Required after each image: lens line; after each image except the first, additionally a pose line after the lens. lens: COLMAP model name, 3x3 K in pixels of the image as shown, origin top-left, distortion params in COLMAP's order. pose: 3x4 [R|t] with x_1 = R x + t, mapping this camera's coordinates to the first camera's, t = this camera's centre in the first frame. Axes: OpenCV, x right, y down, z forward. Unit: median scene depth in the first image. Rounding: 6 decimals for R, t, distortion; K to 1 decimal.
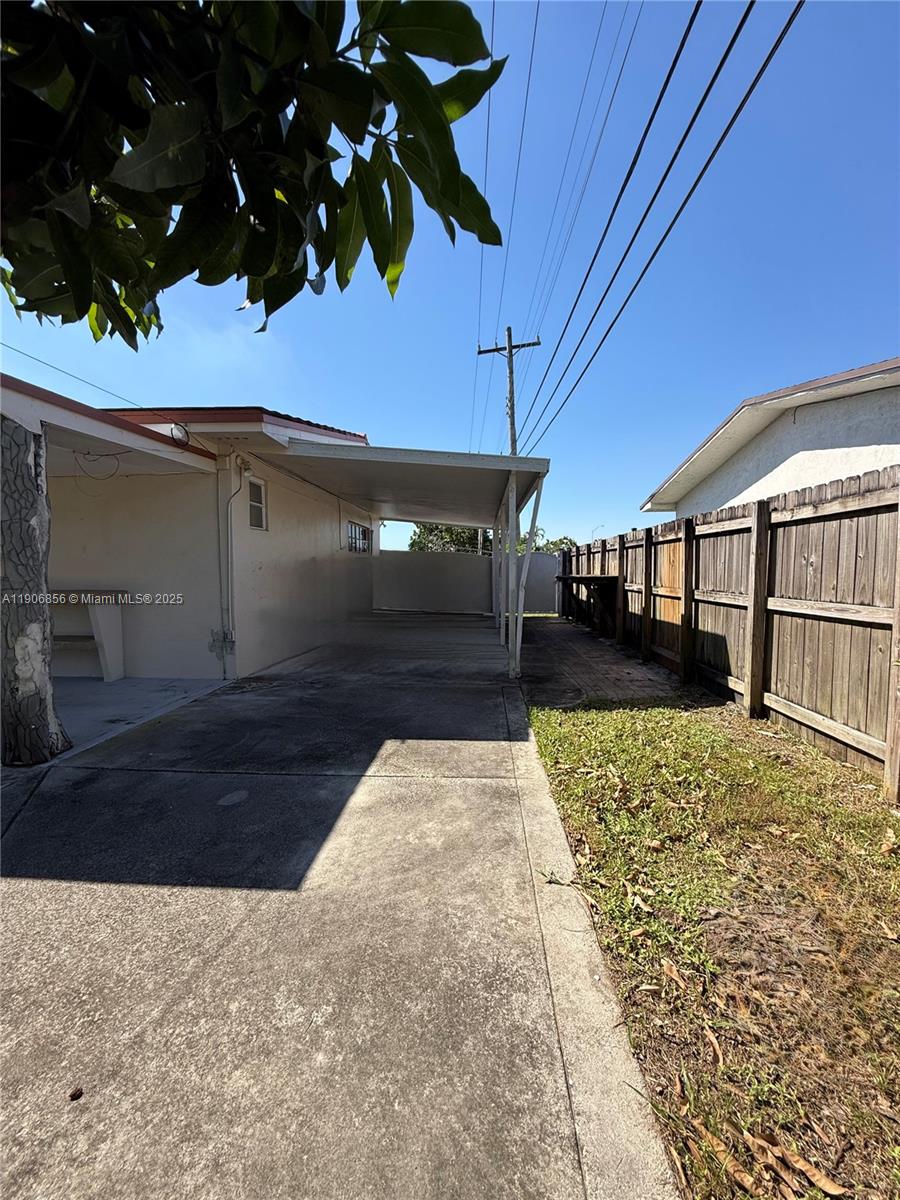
lens RADIAL K [[477.0, 0, 448.5], [0, 477.0, 599.2], [0, 0, 1]] dist [0.000121, -0.001228]
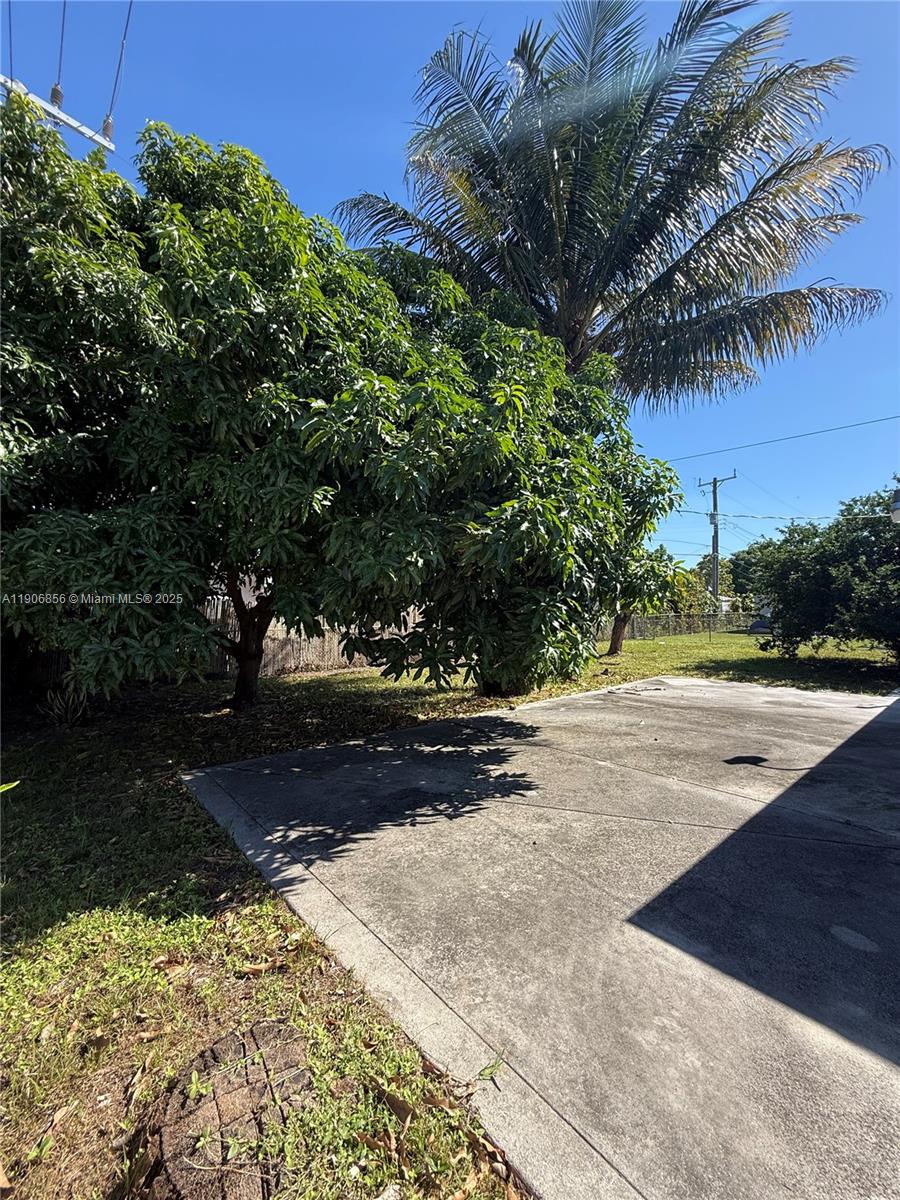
lens RADIAL K [[477.0, 0, 450.8], [0, 477.0, 602.2], [0, 0, 1]] dist [0.000121, -0.001228]
pose [[-0.715978, -0.000521, -0.698123, 0.814798], [-0.037846, 0.998558, 0.038069, -0.205882], [0.697096, 0.053678, -0.714965, 1.494120]]
